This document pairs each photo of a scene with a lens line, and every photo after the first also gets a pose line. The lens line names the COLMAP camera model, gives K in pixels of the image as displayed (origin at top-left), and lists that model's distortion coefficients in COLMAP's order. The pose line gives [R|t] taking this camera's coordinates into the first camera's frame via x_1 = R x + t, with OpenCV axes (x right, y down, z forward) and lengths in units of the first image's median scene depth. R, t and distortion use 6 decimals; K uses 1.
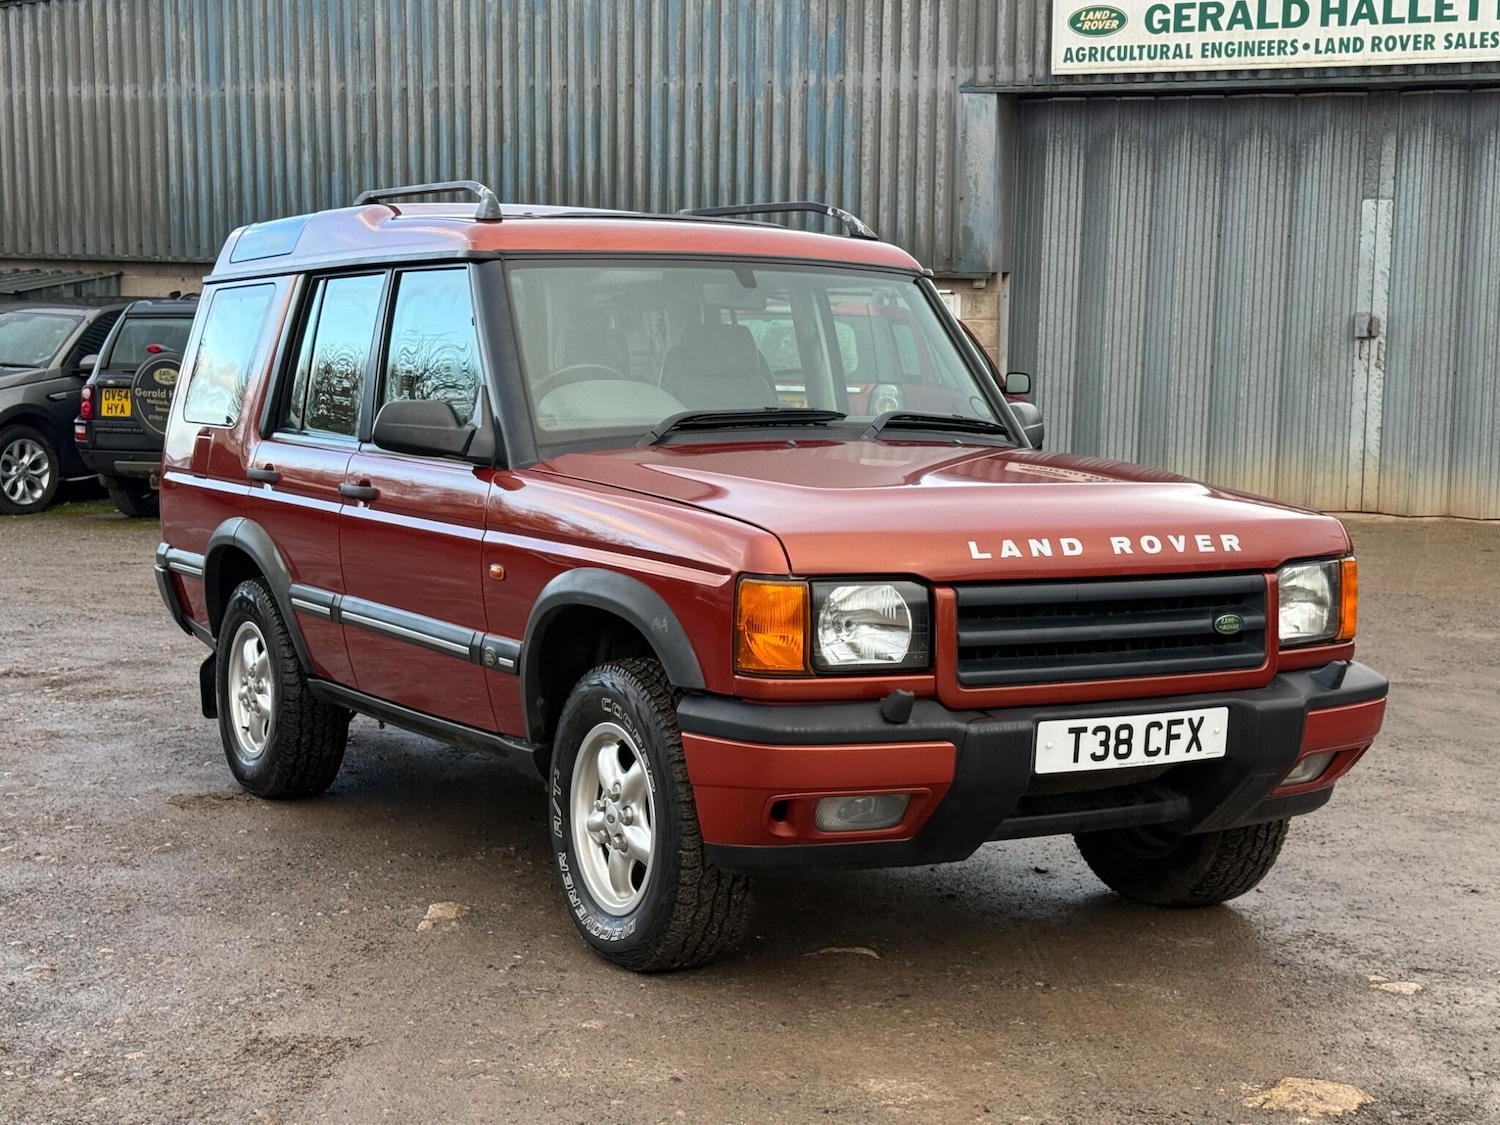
lens RADIAL K [[2279.9, 0, 740.5], [0, 2279.9, 559.6], [0, 0, 1]] dist [0.160392, 0.000000]
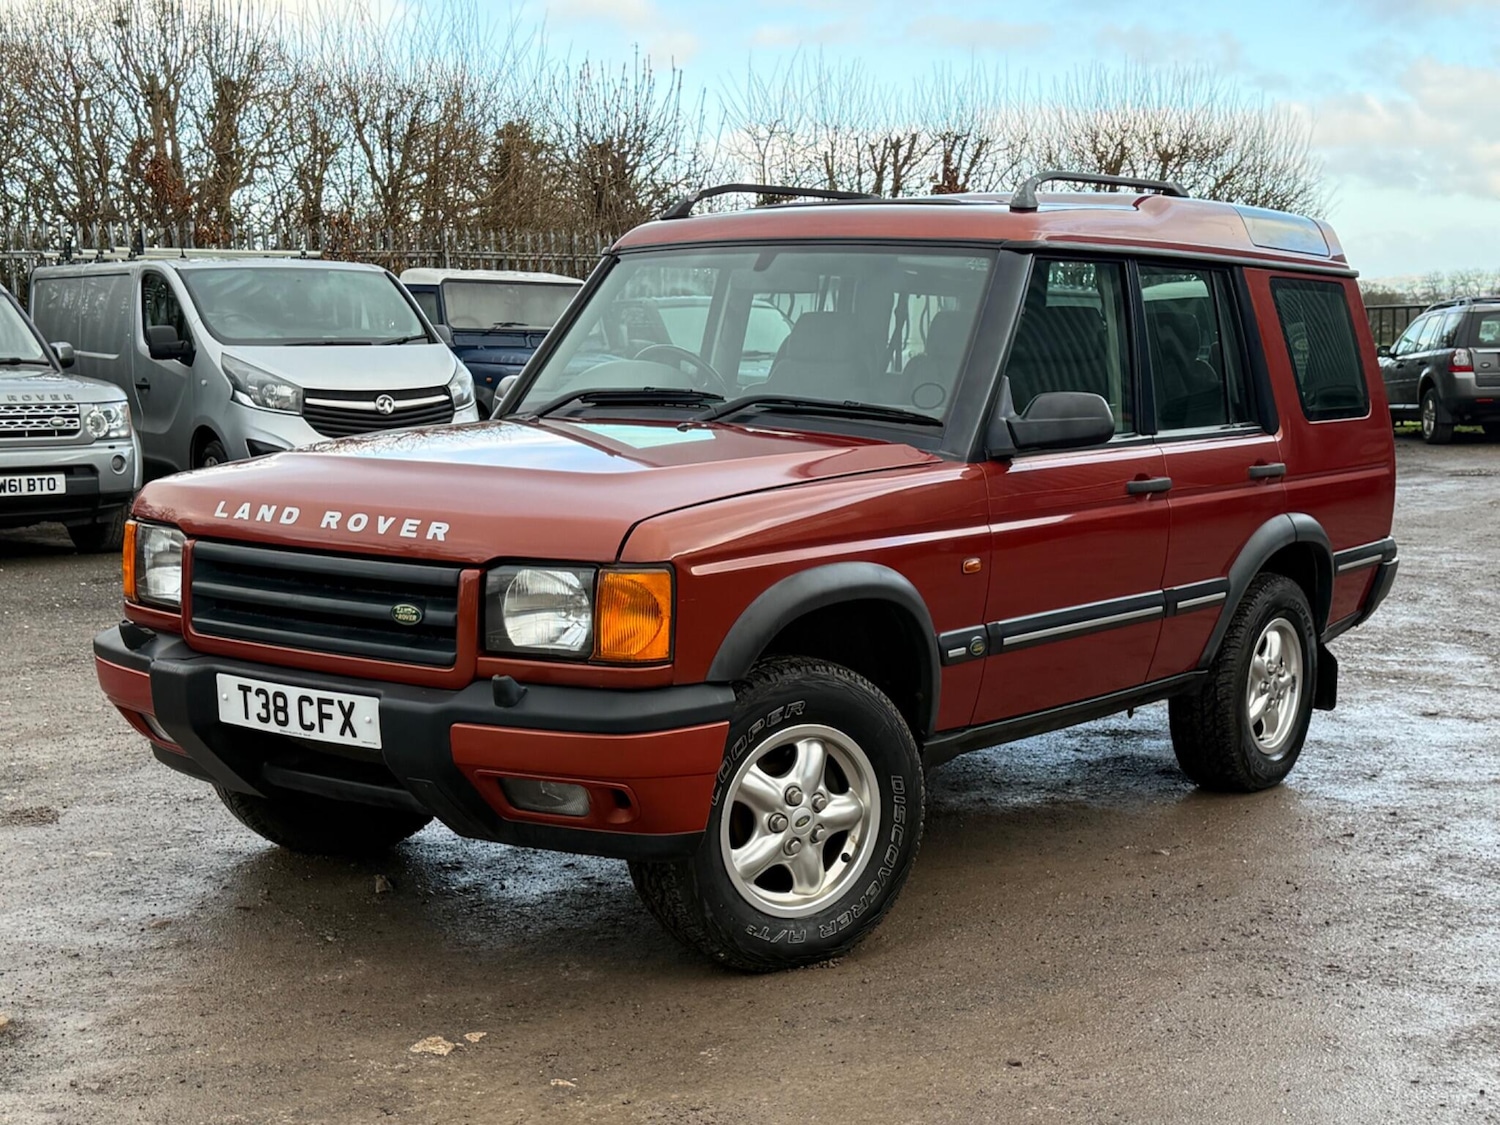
lens RADIAL K [[2073.8, 0, 756.6], [0, 2073.8, 593.4], [0, 0, 1]] dist [0.126016, 0.000000]
pose [[0.400842, 0.106058, -0.909987, 0.853783], [-0.086096, 0.993242, 0.077837, -0.048706], [0.912093, 0.047146, 0.407264, 0.634556]]
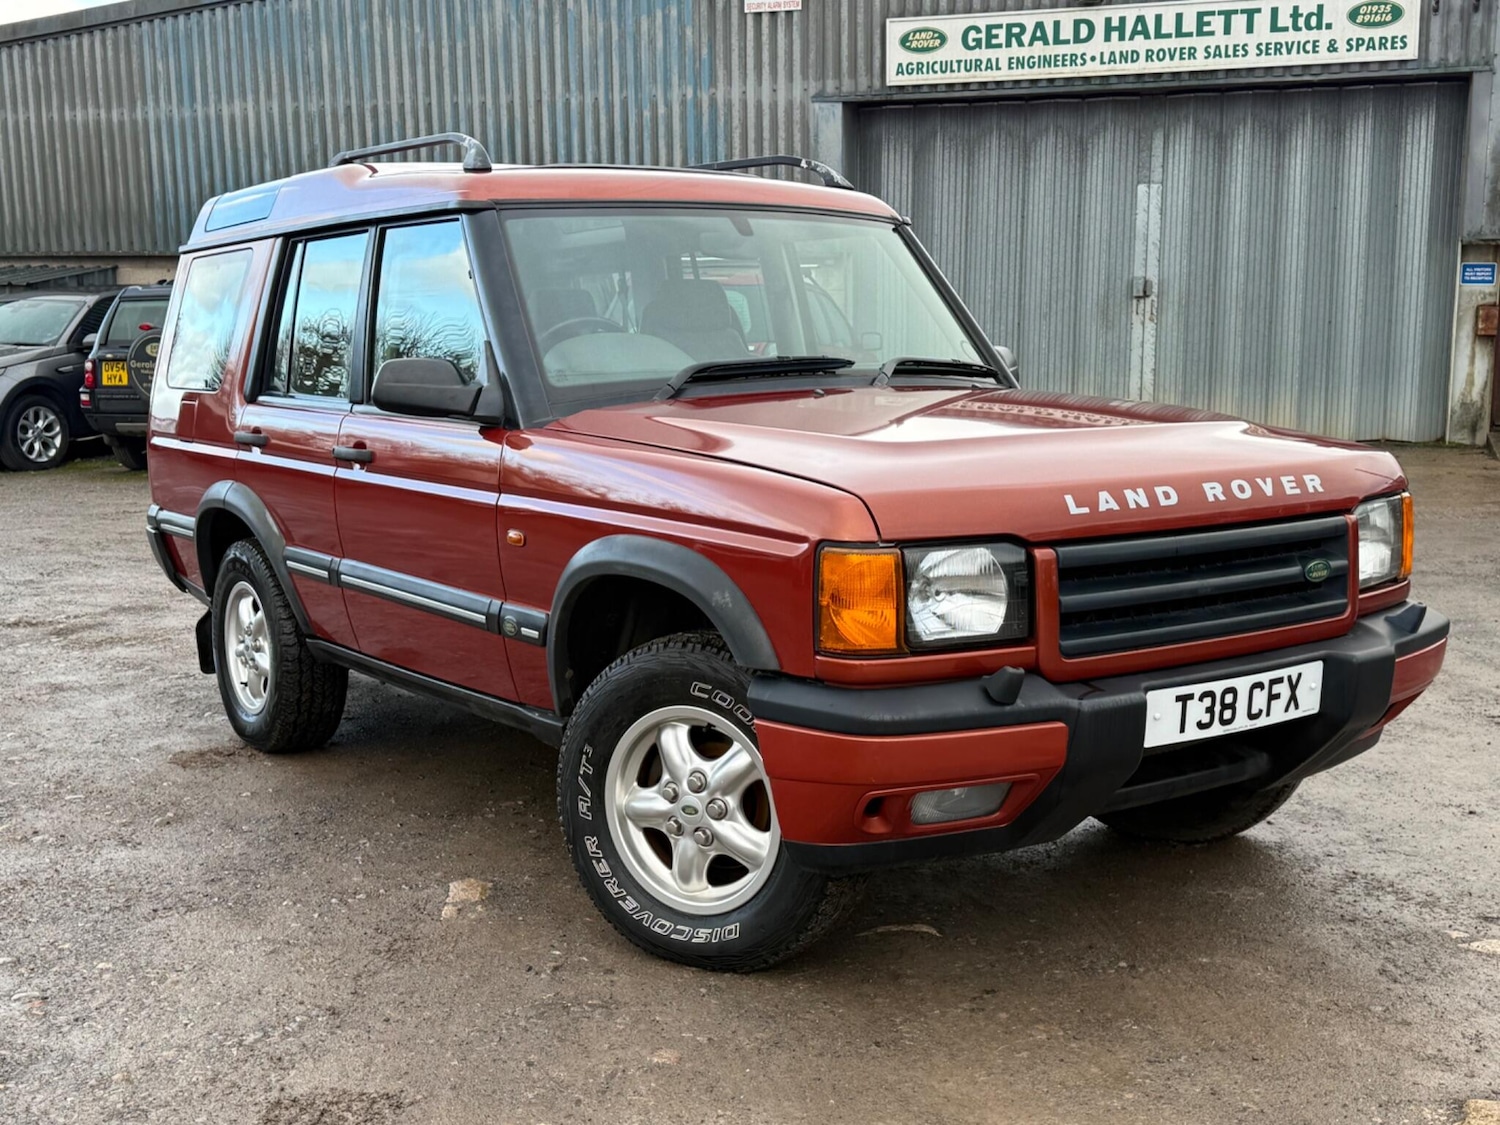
lens RADIAL K [[1698.8, 0, 745.8], [0, 1698.8, 552.3], [0, 0, 1]] dist [0.125425, 0.000000]
pose [[0.996224, -0.035502, 0.079229, -0.060341], [0.032174, 0.998561, 0.042895, -0.013857], [-0.080638, -0.040184, 0.995933, 0.261082]]
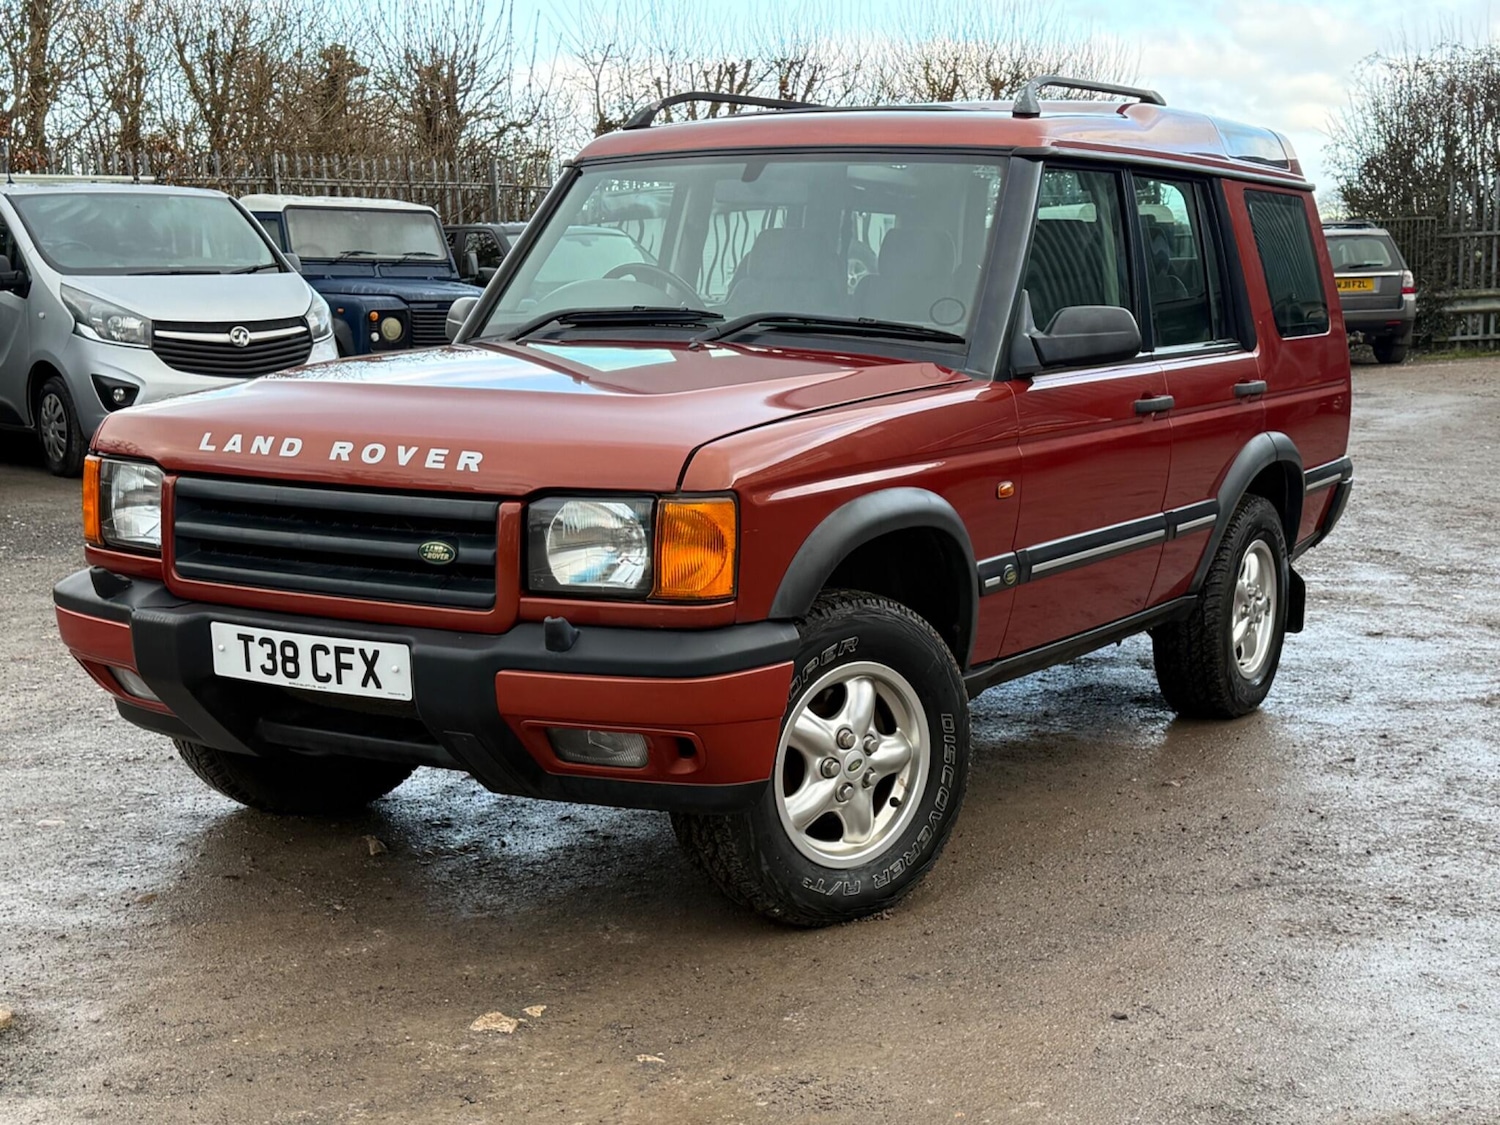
lens RADIAL K [[2073.8, 0, 760.1], [0, 2073.8, 565.8], [0, 0, 1]] dist [0.126016, 0.000000]
pose [[0.487864, 0.113233, -0.865544, 0.773332], [-0.073693, 0.993354, 0.088416, -0.037067], [0.869803, 0.020649, 0.492966, 0.583923]]
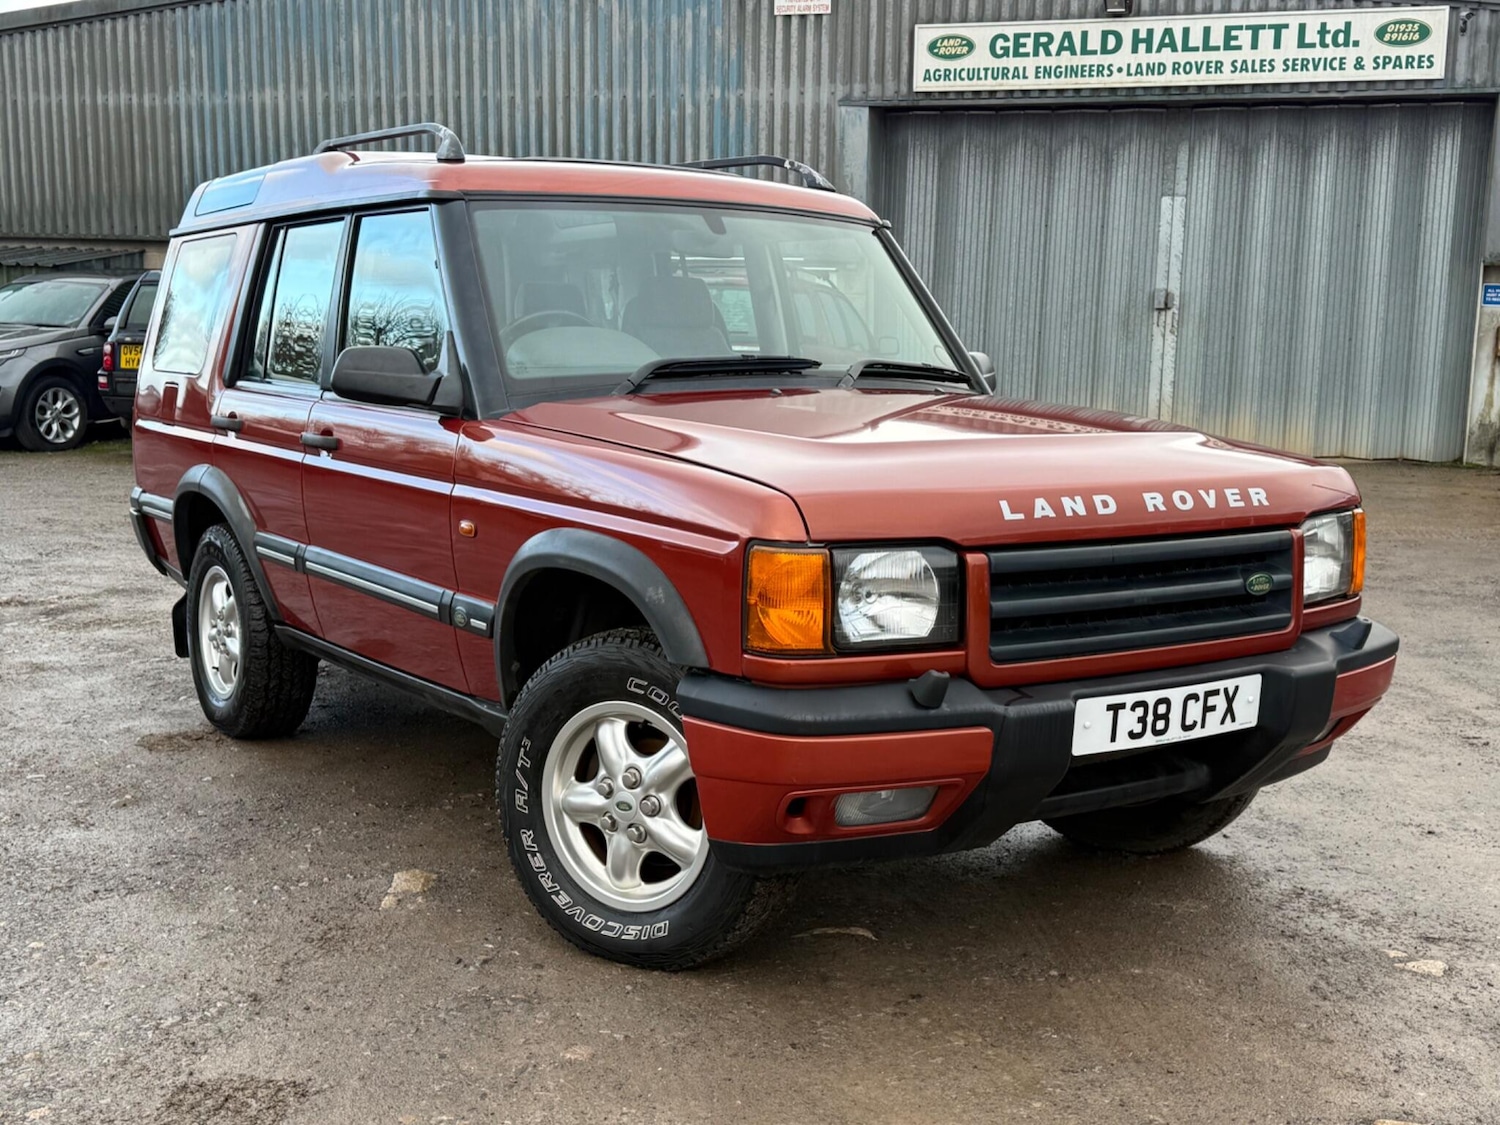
lens RADIAL K [[1698.8, 0, 764.4], [0, 1698.8, 542.1], [0, 0, 1]] dist [0.125425, 0.000000]
pose [[0.997450, -0.006203, 0.071098, -0.030495], [0.003655, 0.999348, 0.035909, -0.012065], [-0.071274, -0.035557, 0.996823, 0.259713]]
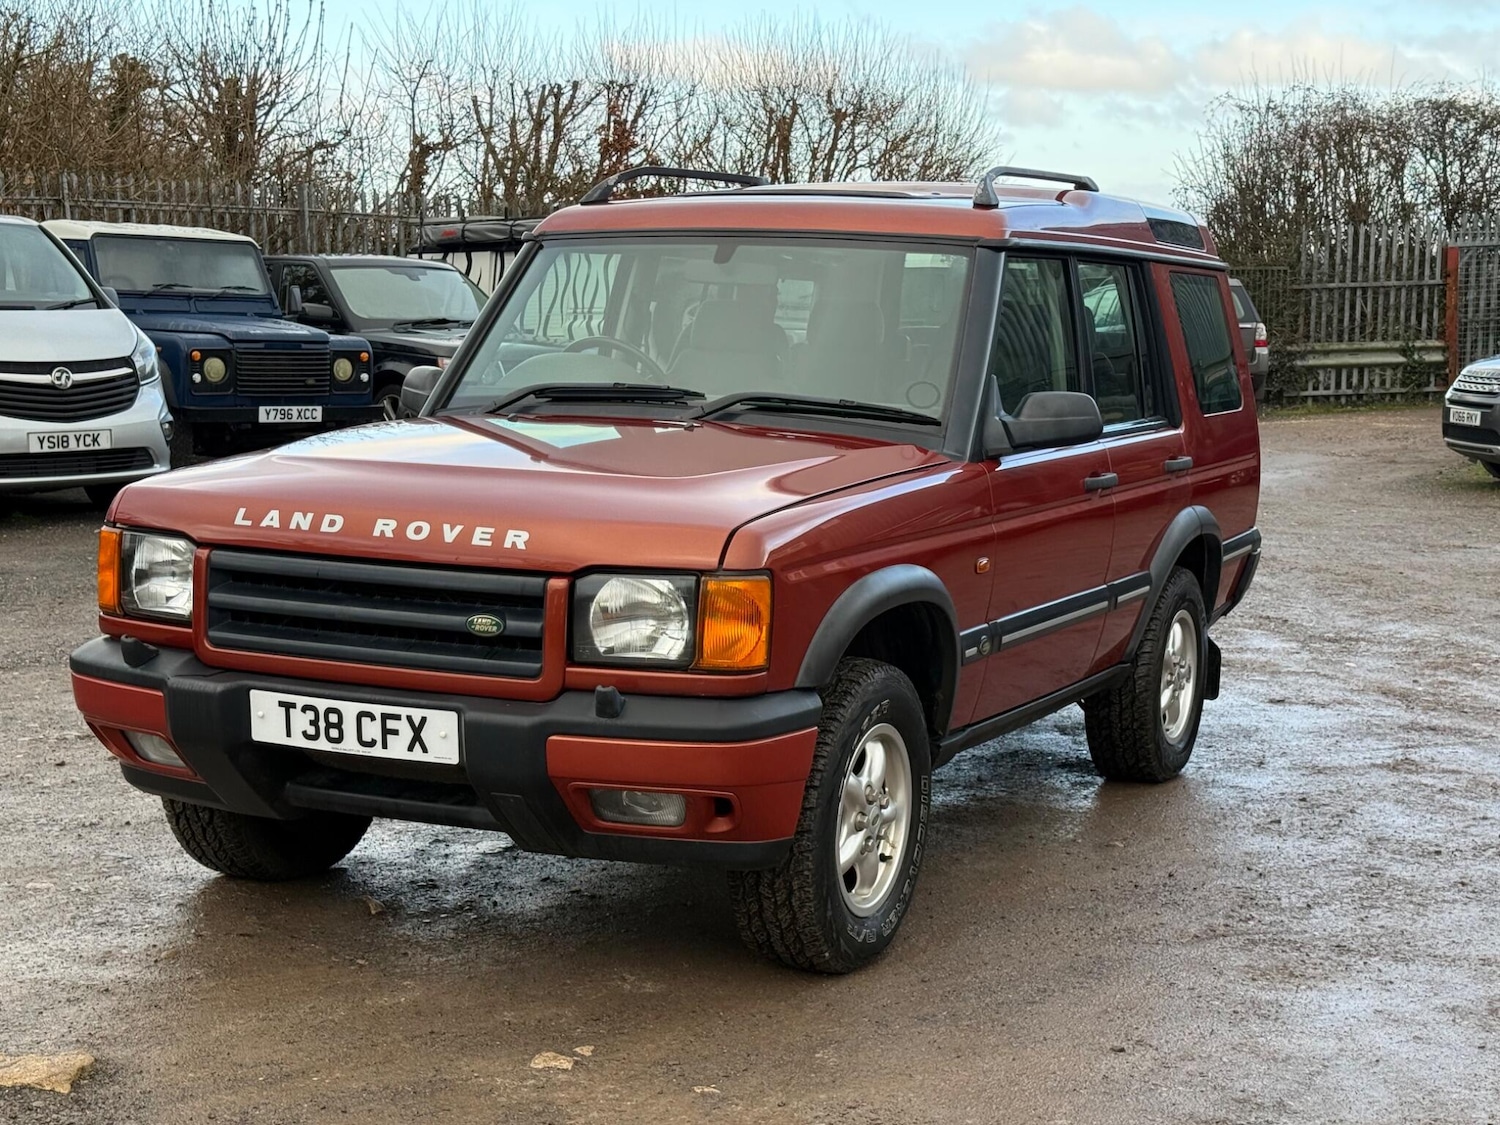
lens RADIAL K [[2279.9, 0, 768.9], [0, 2279.9, 615.6], [0, 0, 1]] dist [0.160392, 0.000000]
pose [[0.569697, 0.113027, -0.814045, 0.833090], [-0.086752, 0.993235, 0.077195, -0.046156], [0.817263, 0.026642, 0.575648, 0.457954]]
